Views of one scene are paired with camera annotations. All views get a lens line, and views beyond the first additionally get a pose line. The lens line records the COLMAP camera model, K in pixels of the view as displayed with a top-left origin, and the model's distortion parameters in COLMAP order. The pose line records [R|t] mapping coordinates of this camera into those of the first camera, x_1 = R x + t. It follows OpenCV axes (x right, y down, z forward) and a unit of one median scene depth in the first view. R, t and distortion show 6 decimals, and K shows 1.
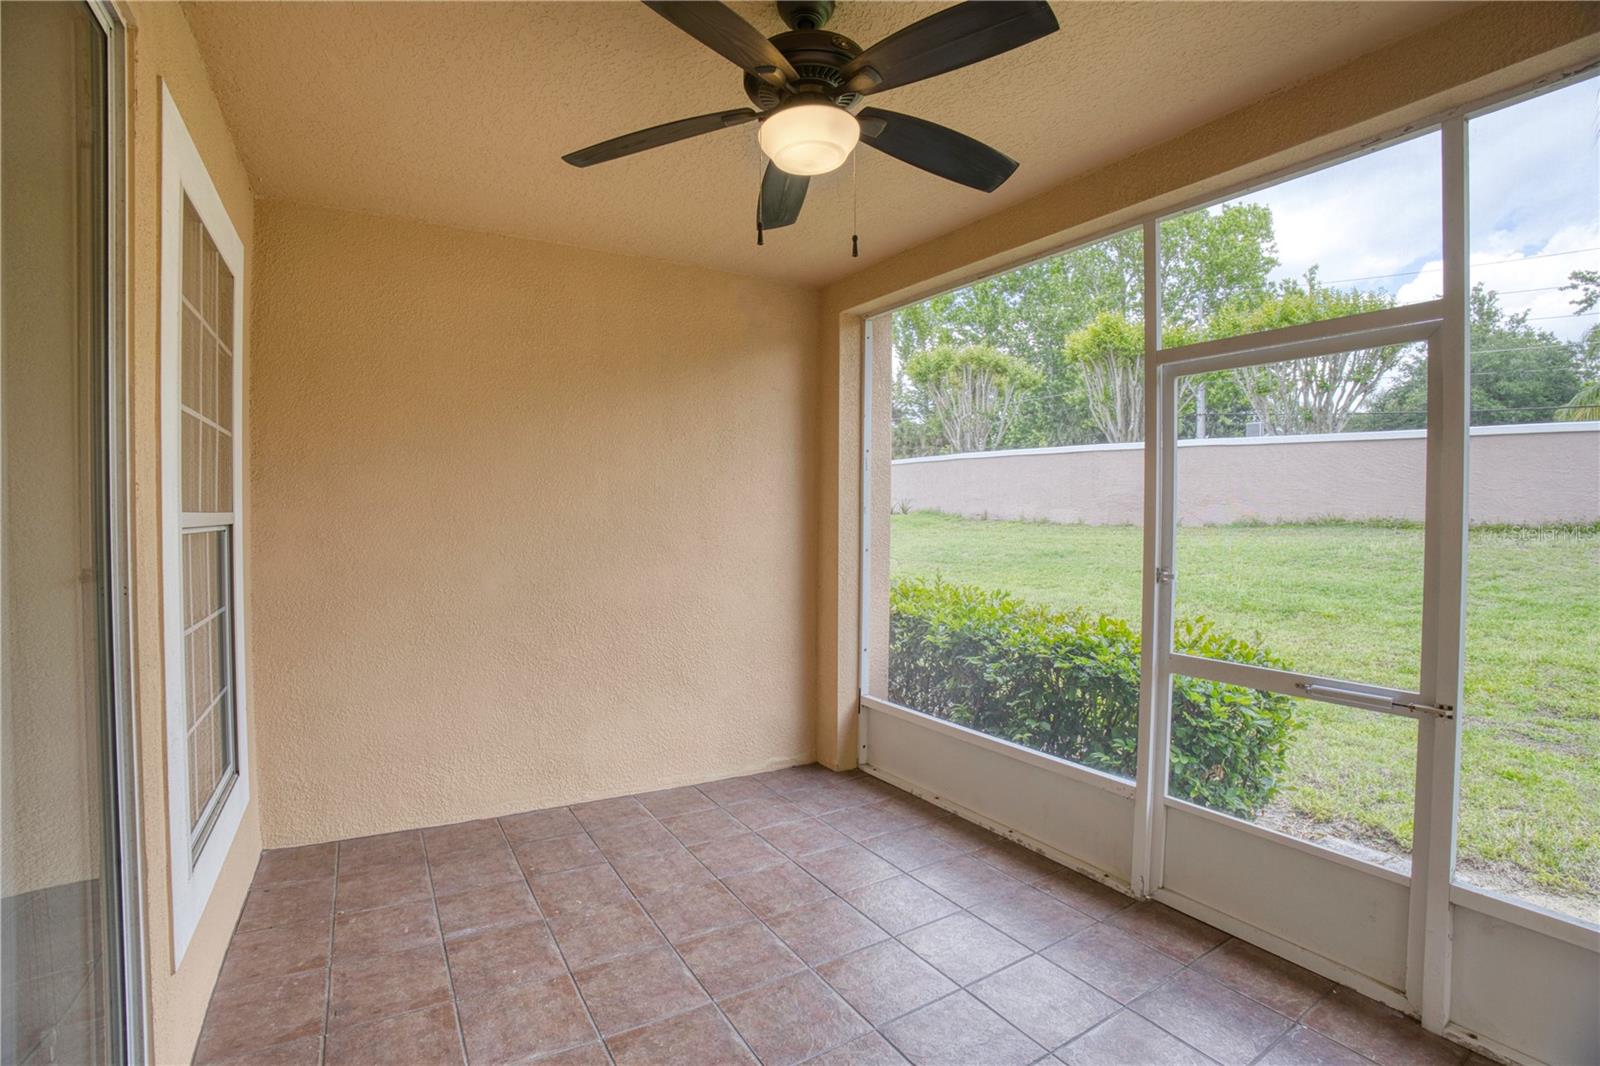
lens RADIAL K [[733.6, 0, 793.9], [0, 733.6, 524.4], [0, 0, 1]] dist [-0.125994, 0.034933]
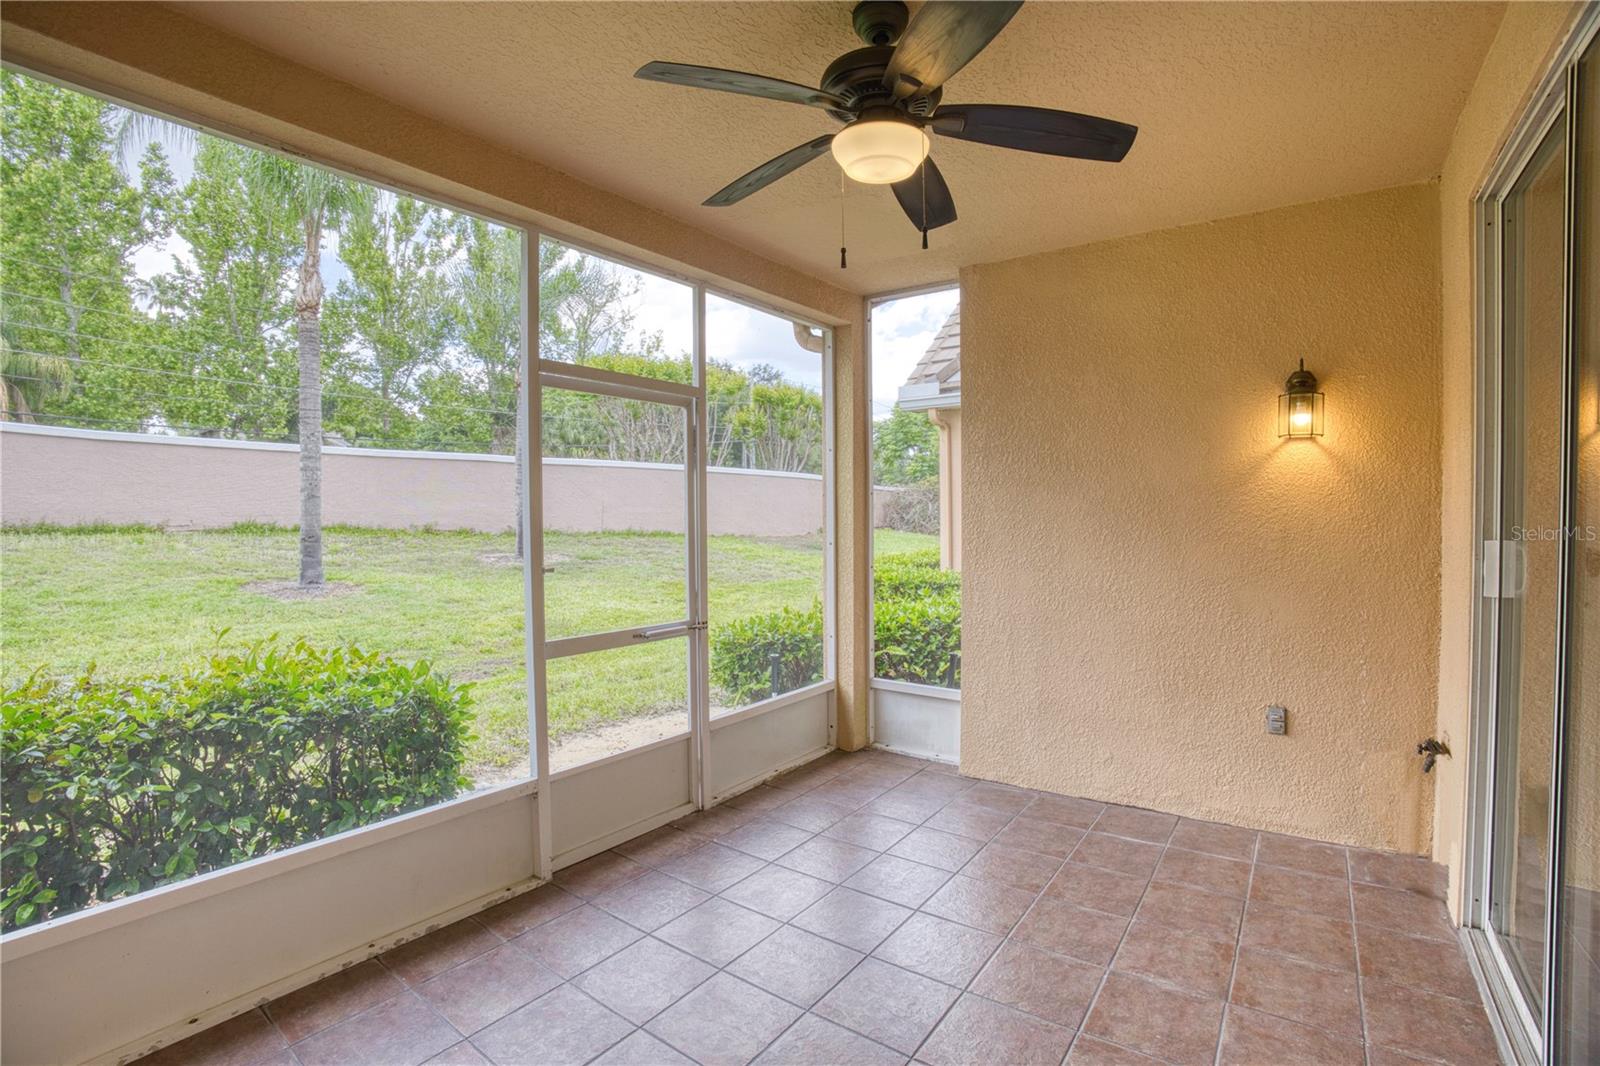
lens RADIAL K [[733.6, 0, 793.9], [0, 733.6, 524.4], [0, 0, 1]] dist [-0.125994, 0.034933]
pose [[-0.352195, -0.012616, 0.935841, -0.652025], [0.029399, 0.999267, 0.024536, -0.014959], [-0.935465, 0.036154, -0.351566, 1.054406]]
